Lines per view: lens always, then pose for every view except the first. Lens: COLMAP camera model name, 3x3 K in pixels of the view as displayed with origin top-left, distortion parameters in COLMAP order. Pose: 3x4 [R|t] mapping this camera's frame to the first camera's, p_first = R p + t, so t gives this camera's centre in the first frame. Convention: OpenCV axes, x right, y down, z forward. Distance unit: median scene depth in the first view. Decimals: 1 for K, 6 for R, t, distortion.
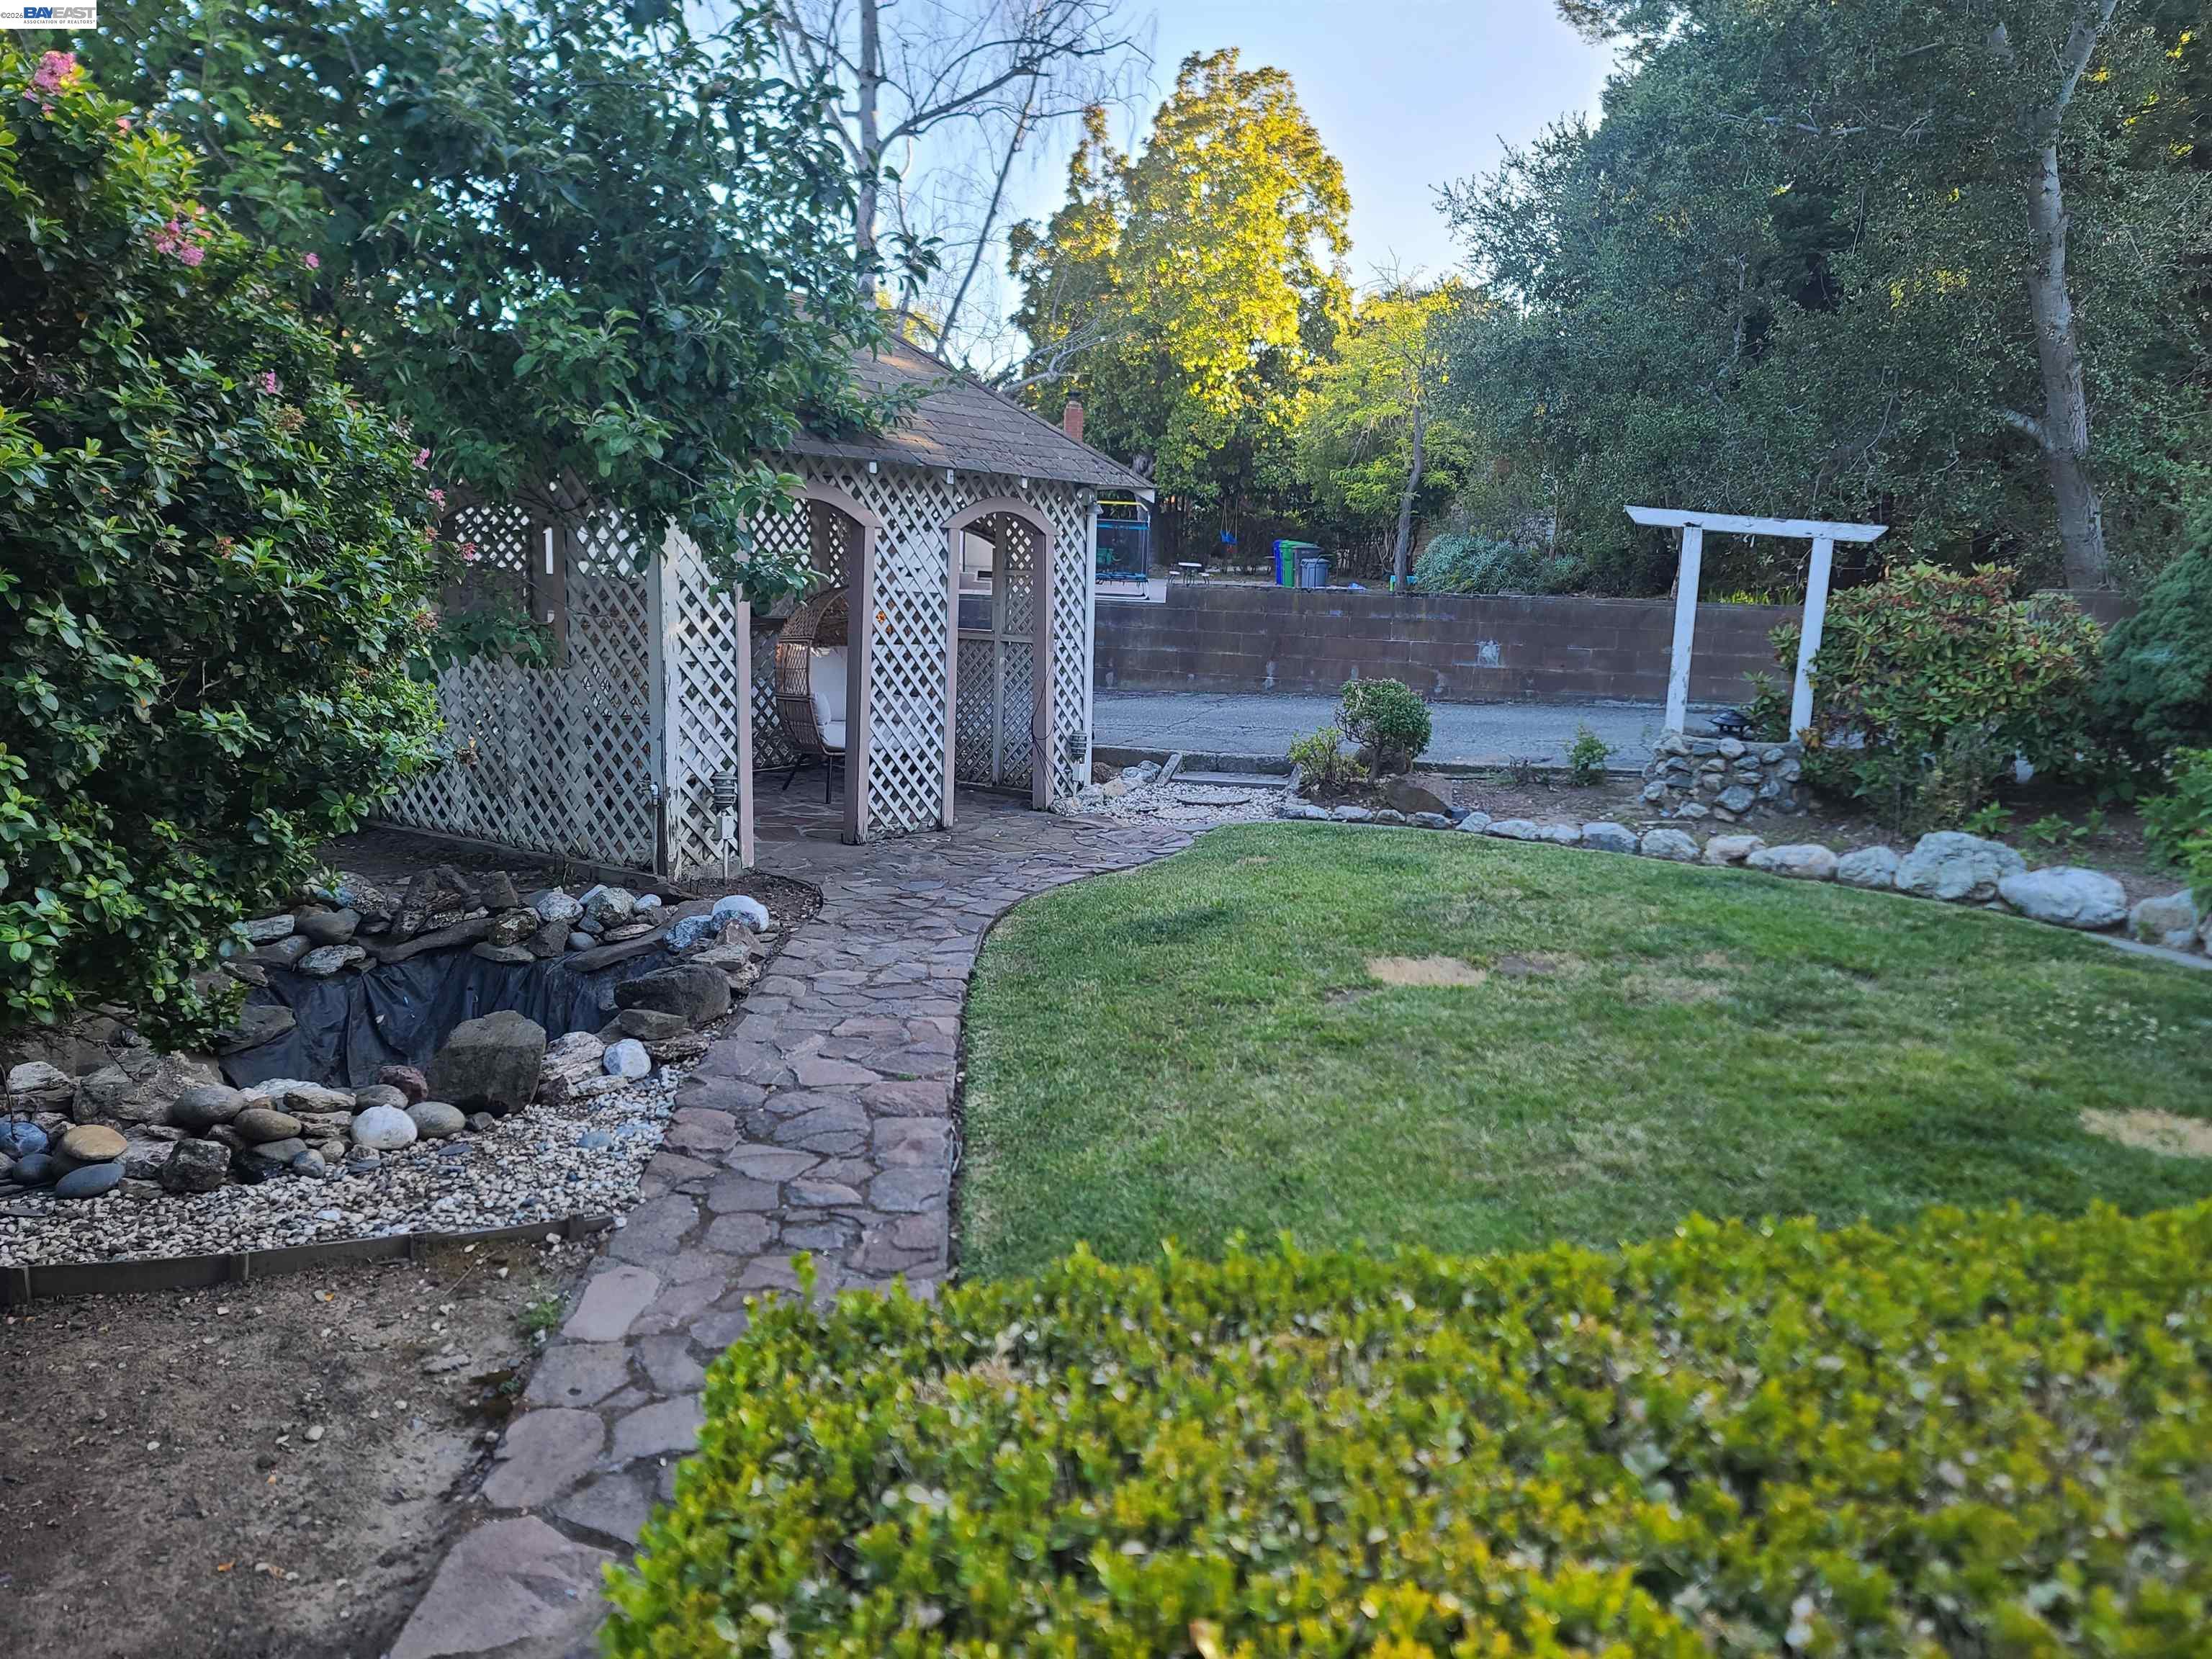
lens RADIAL K [[1606.0, 0, 1120.0], [0, 1606.0, 844.6], [0, 0, 1]] dist [0.095913, -0.097178]
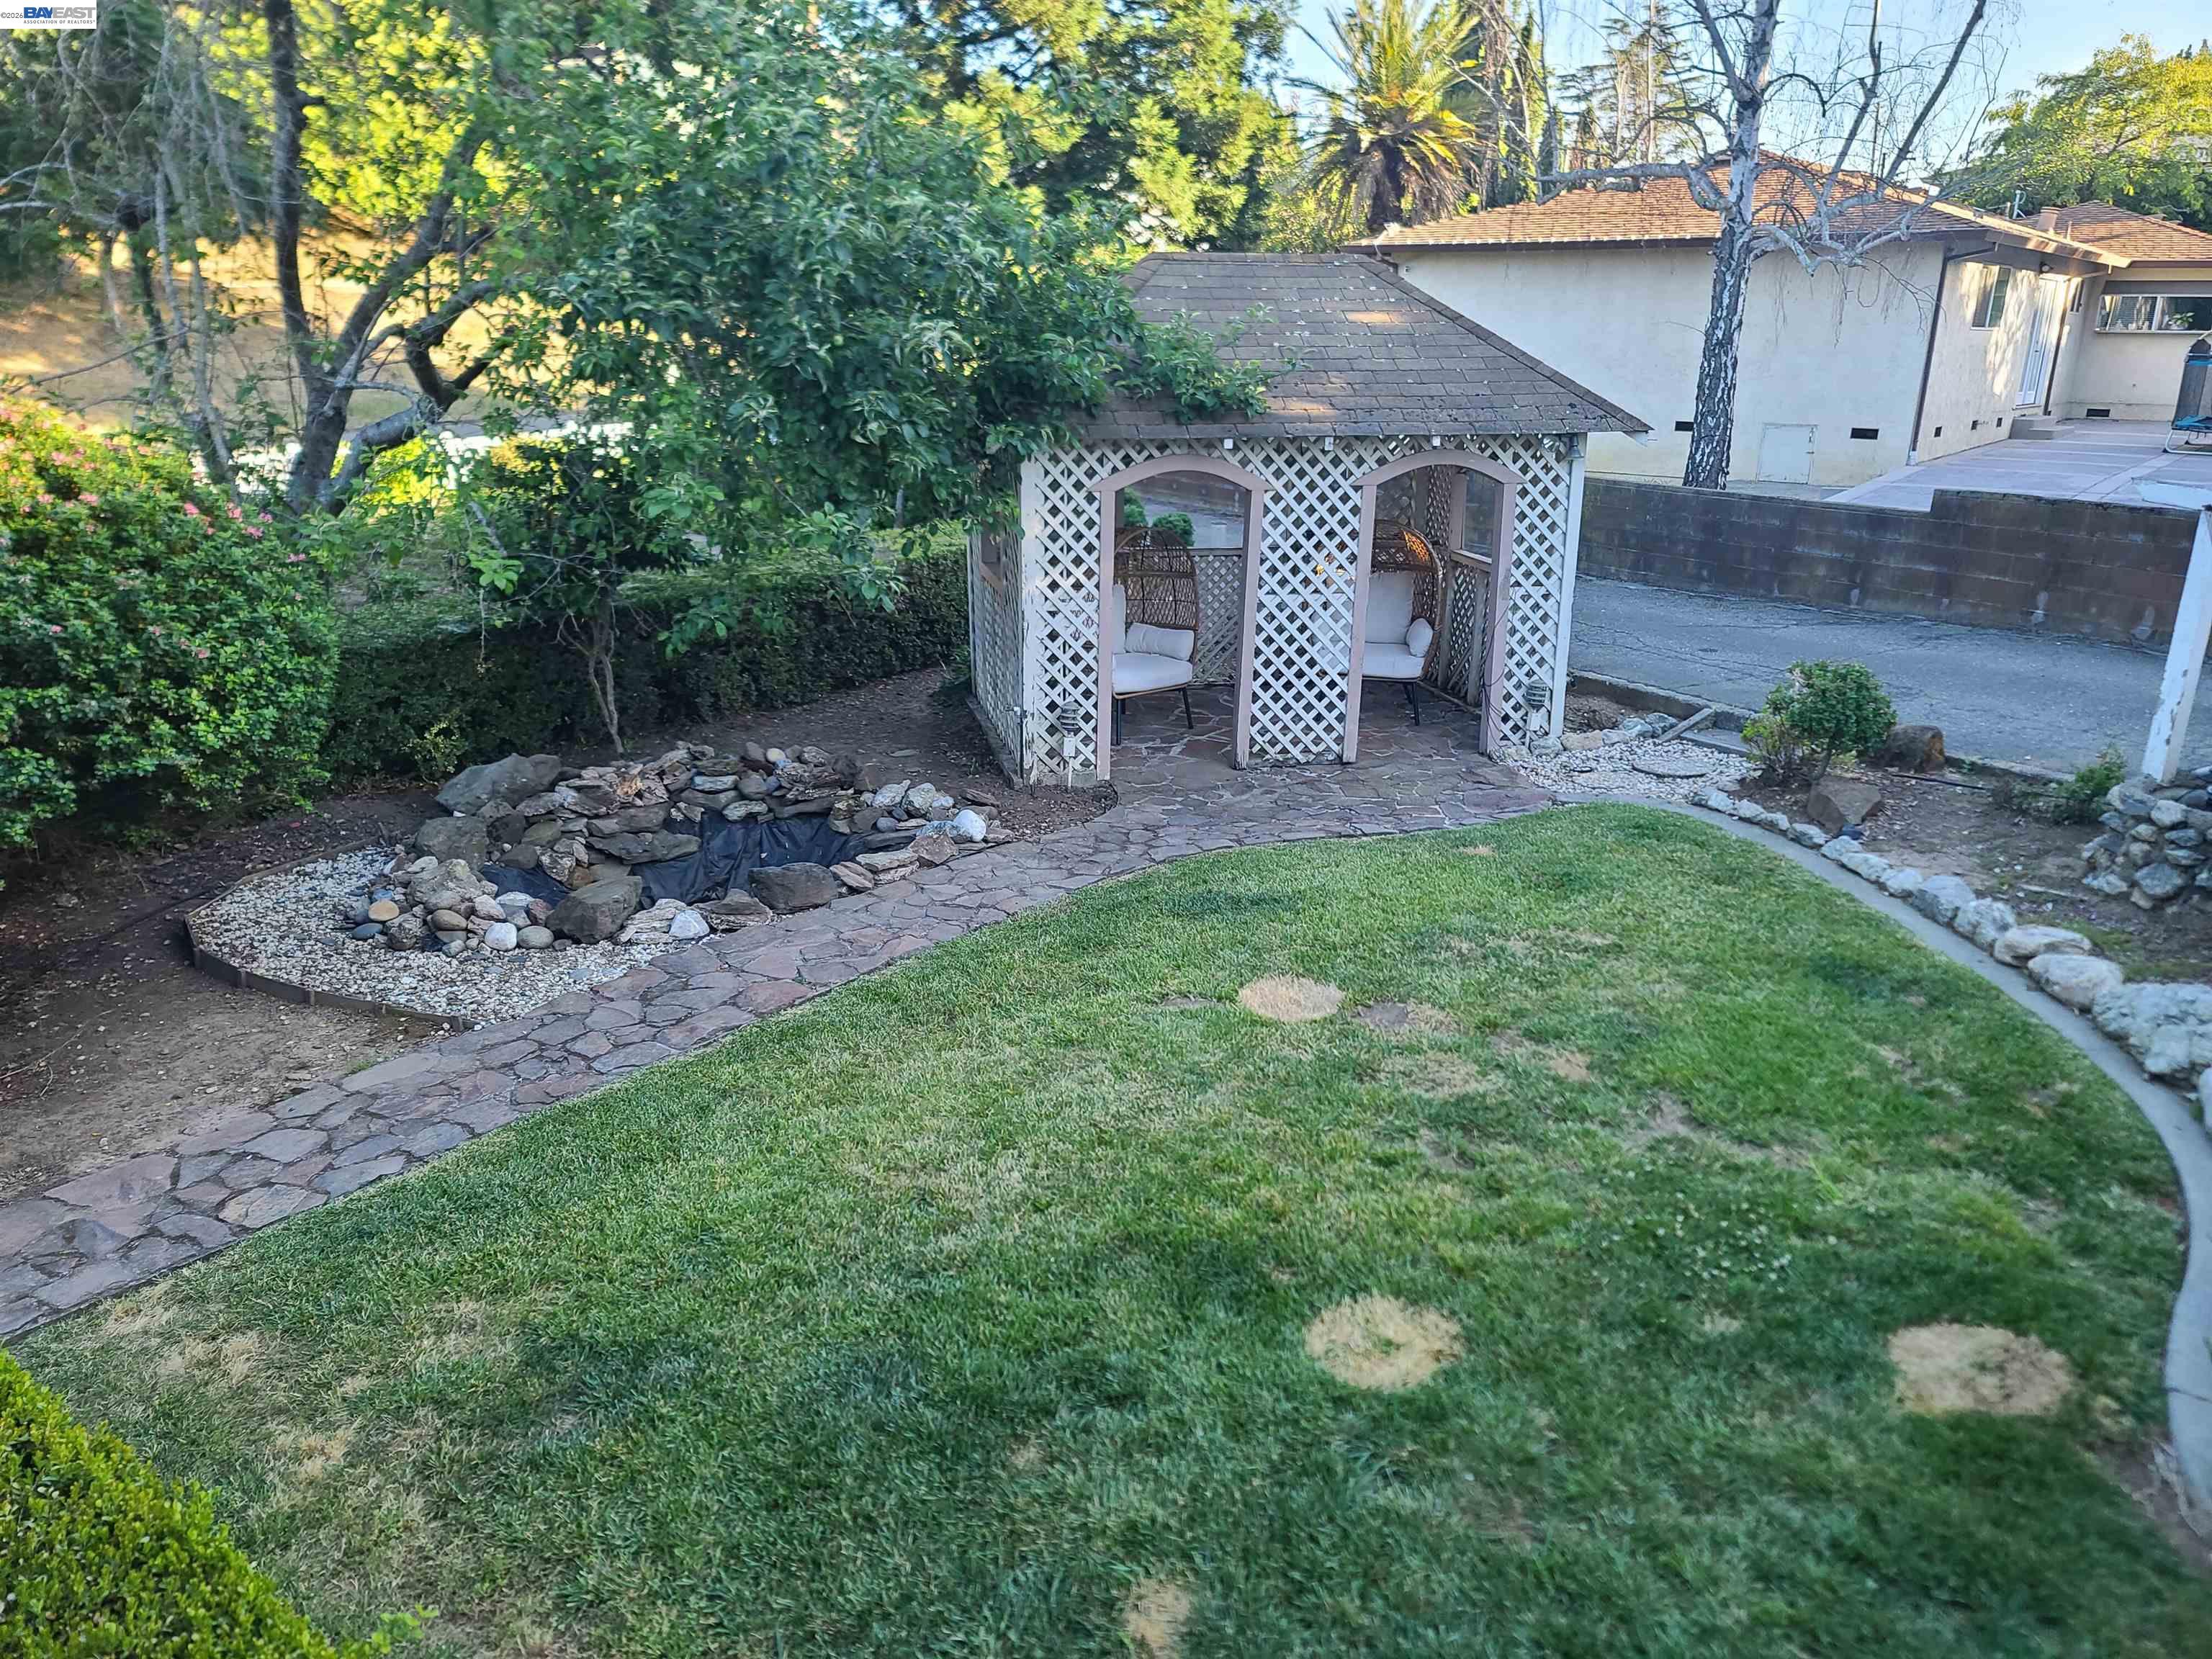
lens RADIAL K [[1606.0, 0, 1120.0], [0, 1606.0, 844.6], [0, 0, 1]] dist [0.095913, -0.097178]
pose [[0.745608, 0.180482, -0.641479, 0.576093], [-0.103696, 0.982323, 0.155851, -0.130785], [0.658267, -0.049684, 0.751143, 0.097028]]
